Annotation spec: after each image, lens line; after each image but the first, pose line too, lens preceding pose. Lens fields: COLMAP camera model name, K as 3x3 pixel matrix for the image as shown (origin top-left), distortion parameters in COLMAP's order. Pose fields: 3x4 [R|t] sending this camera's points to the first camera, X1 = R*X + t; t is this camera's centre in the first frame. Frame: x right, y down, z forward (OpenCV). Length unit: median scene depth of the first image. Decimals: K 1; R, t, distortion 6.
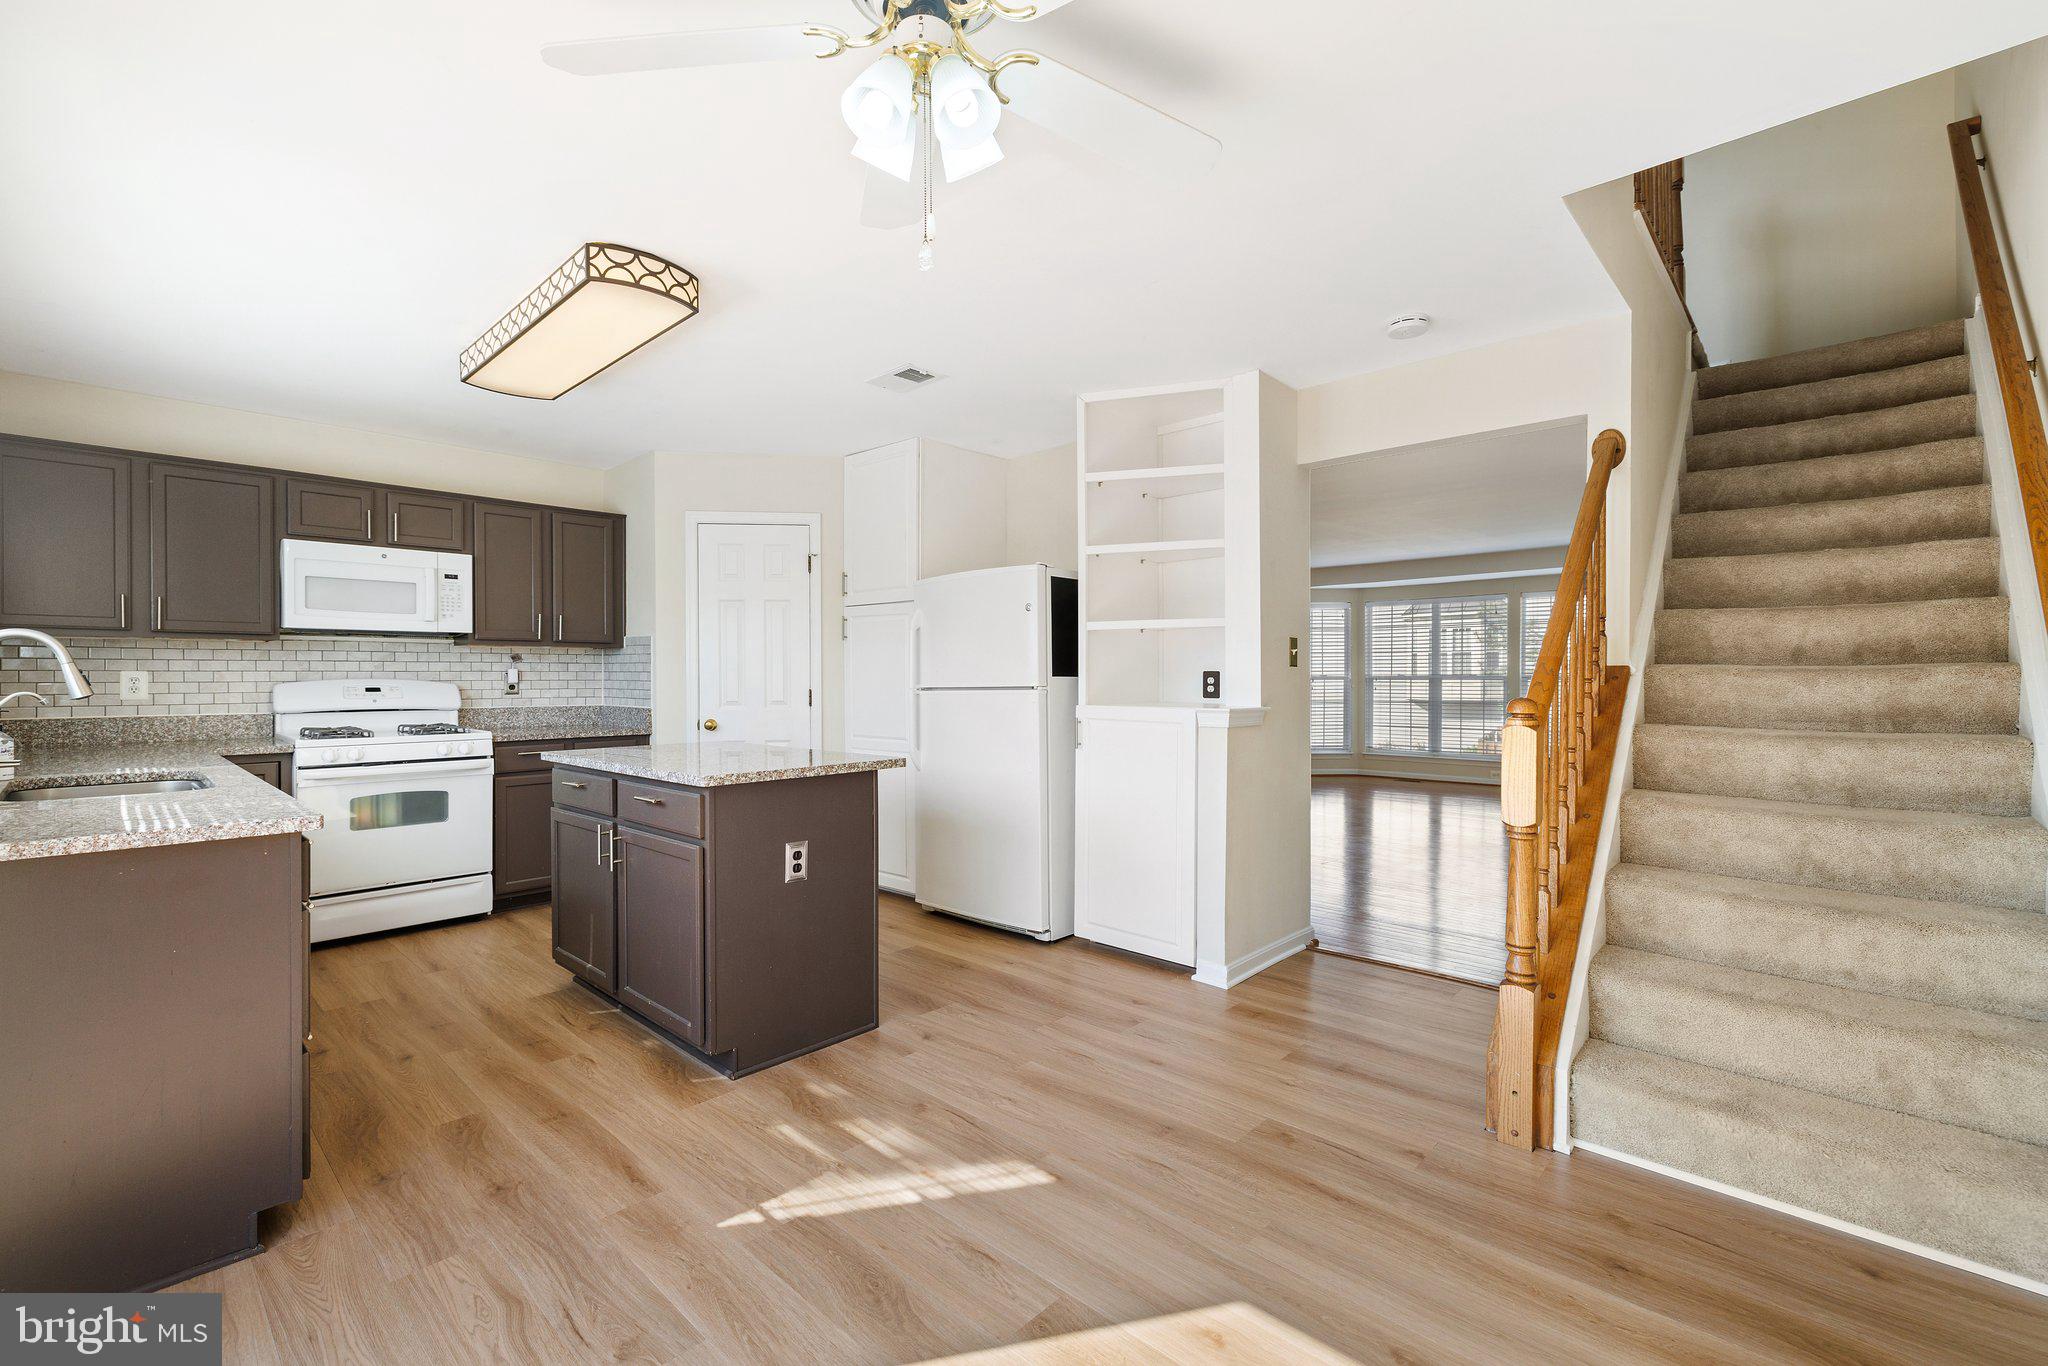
lens RADIAL K [[878.4, 0, 991.8], [0, 878.4, 687.8], [0, 0, 1]] dist [-0.006004, 0.002084]
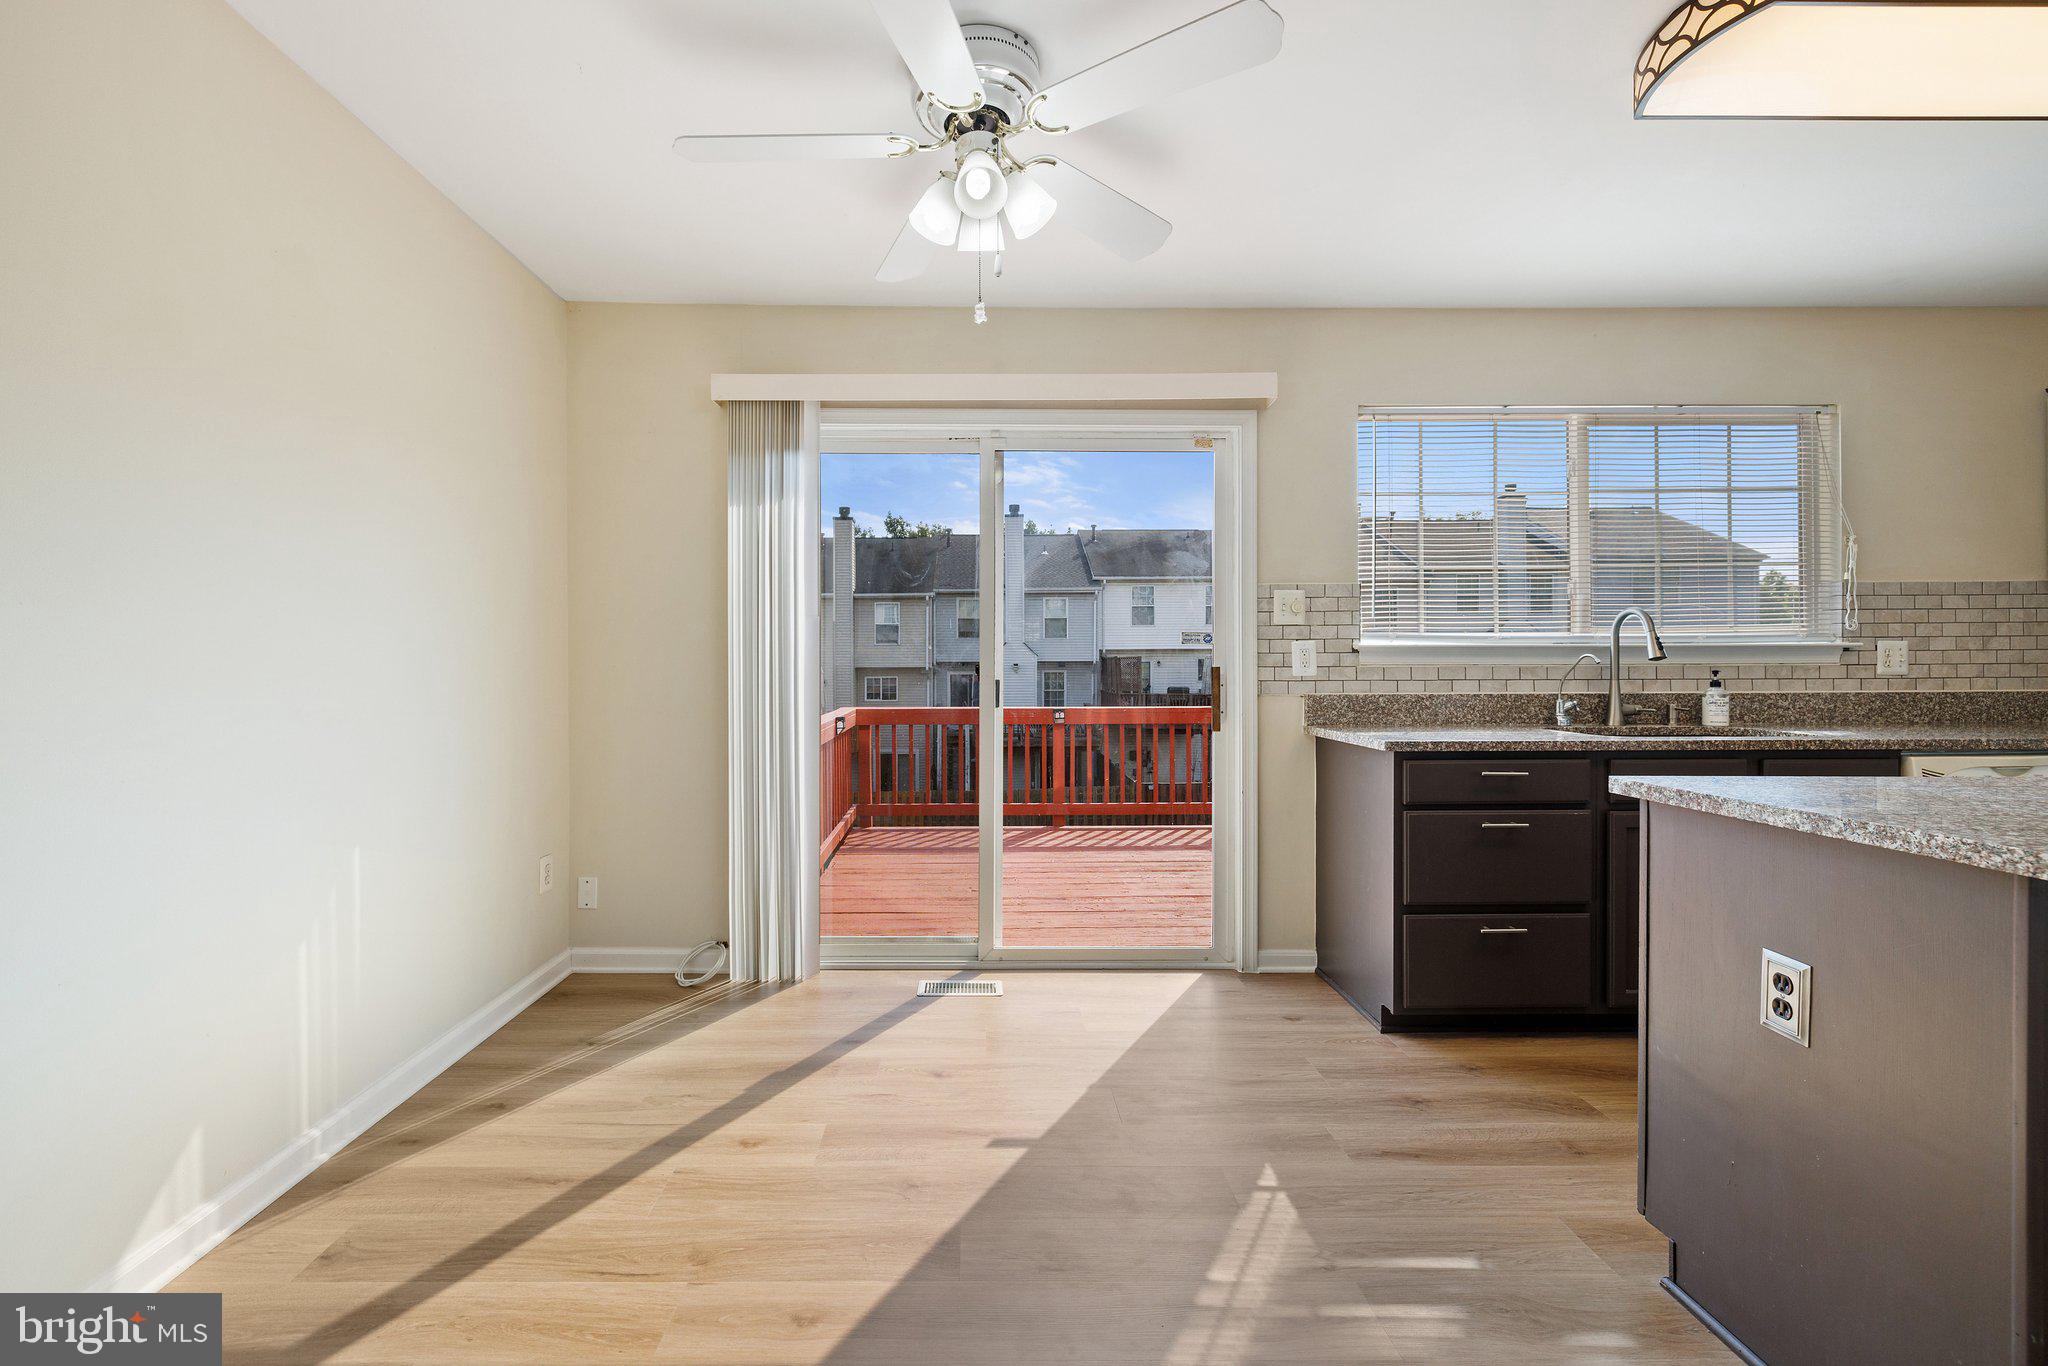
lens RADIAL K [[878.4, 0, 964.0], [0, 878.4, 666.4], [0, 0, 1]] dist [-0.006004, 0.002084]
pose [[-0.733079, 0.005003, -0.680125, 0.323554], [-0.004755, 0.999911, 0.012480, 0.005876], [0.680126, 0.012383, -0.732990, 0.742933]]
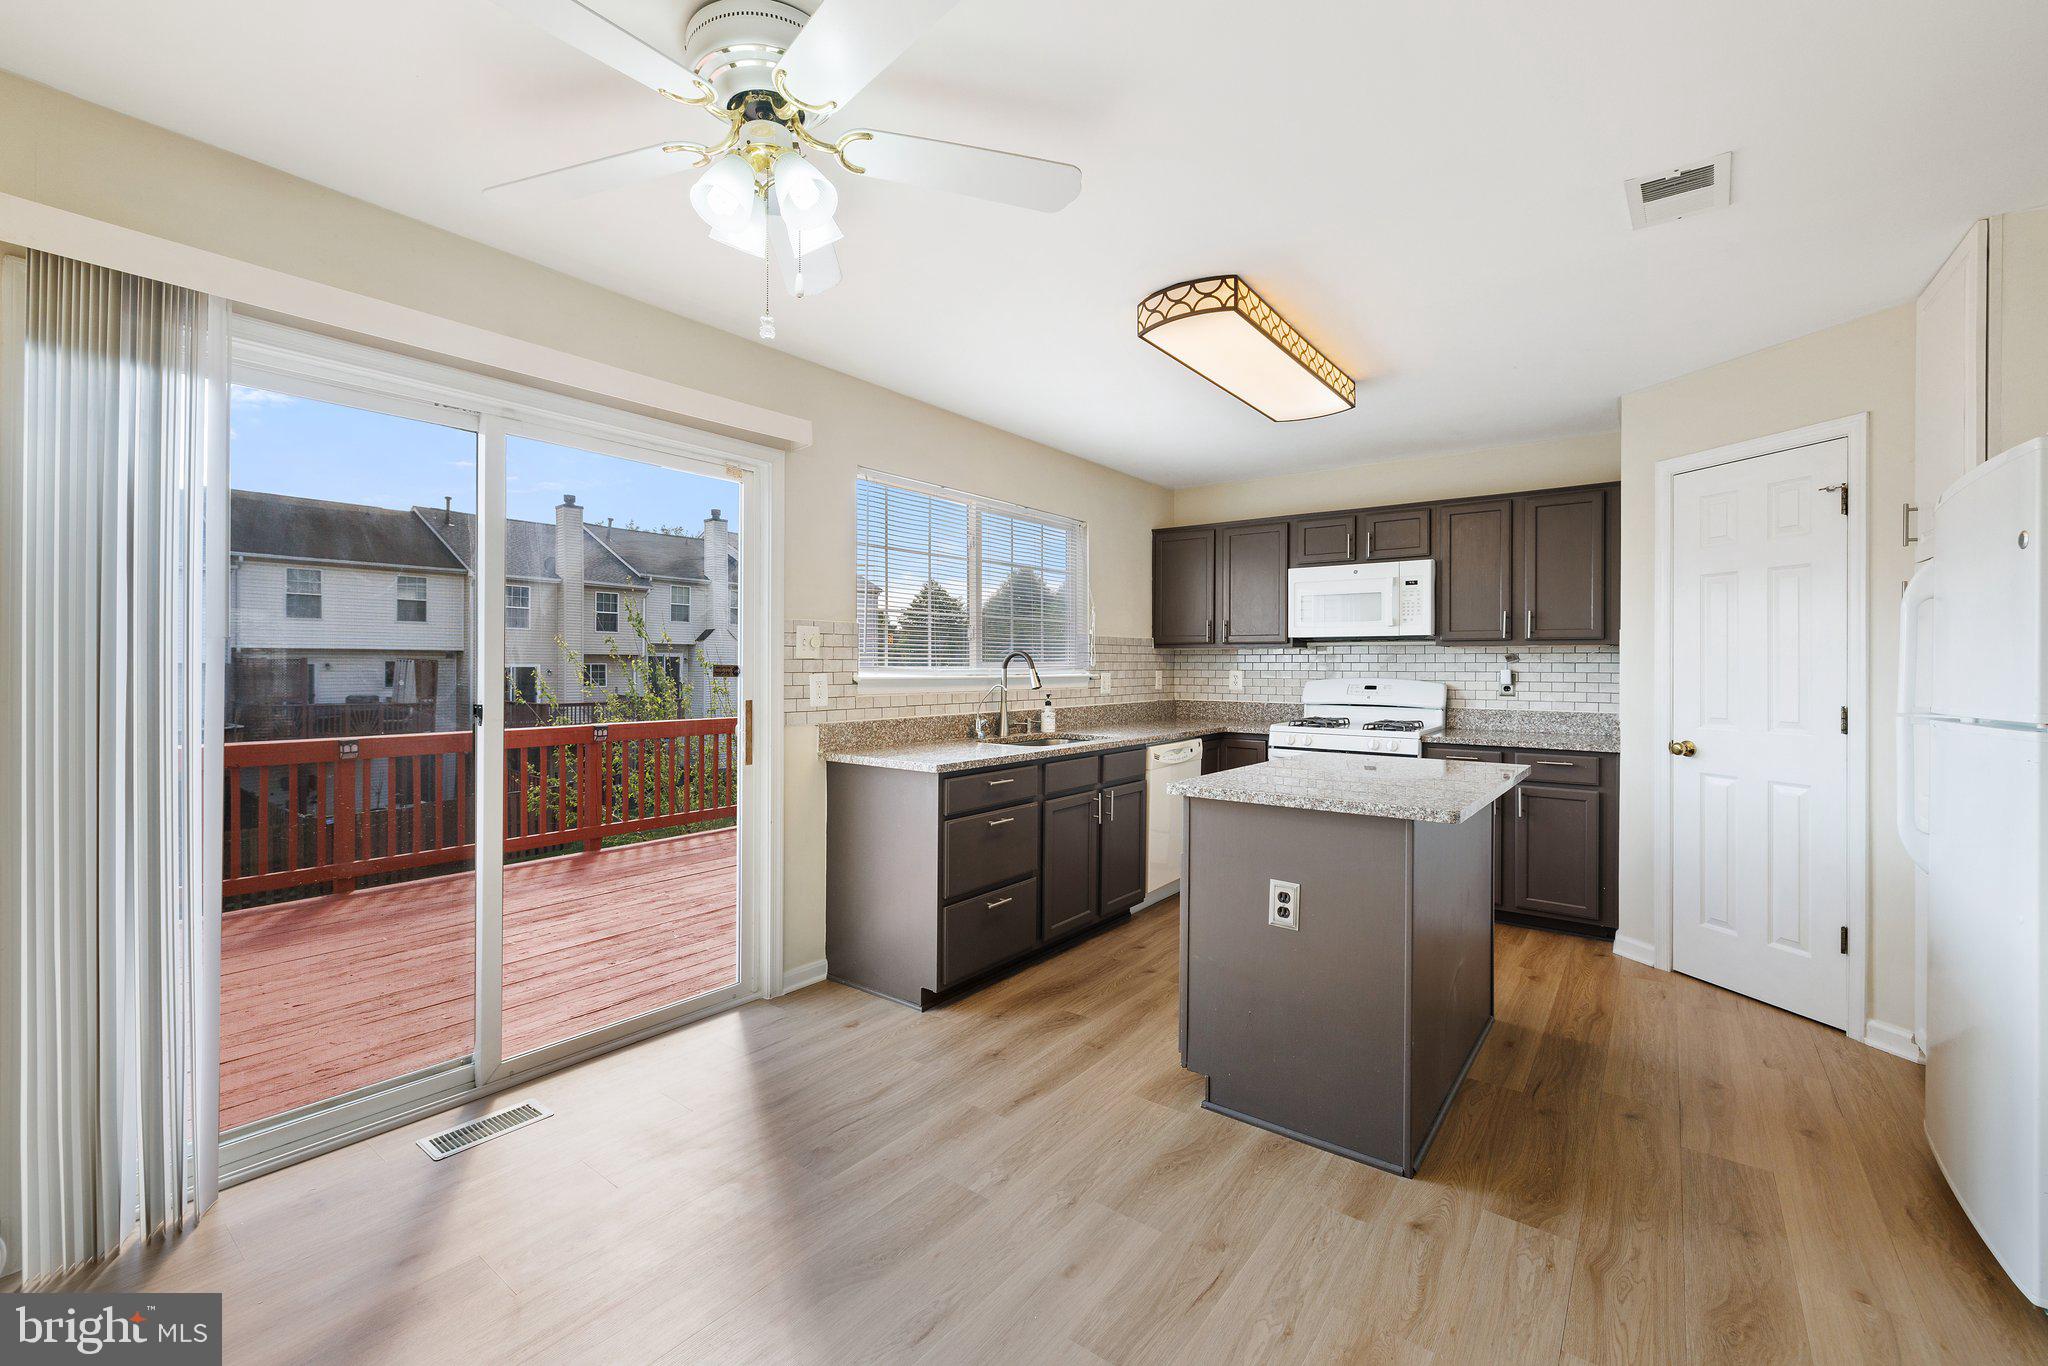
lens RADIAL K [[878.4, 0, 1017.1], [0, 878.4, 665.4], [0, 0, 1]] dist [-0.006004, 0.002084]
pose [[0.100745, 0.002487, -0.994909, 0.428903], [-0.017663, 0.999844, 0.000711, -0.021369], [0.994755, 0.017502, 0.100773, 0.470863]]
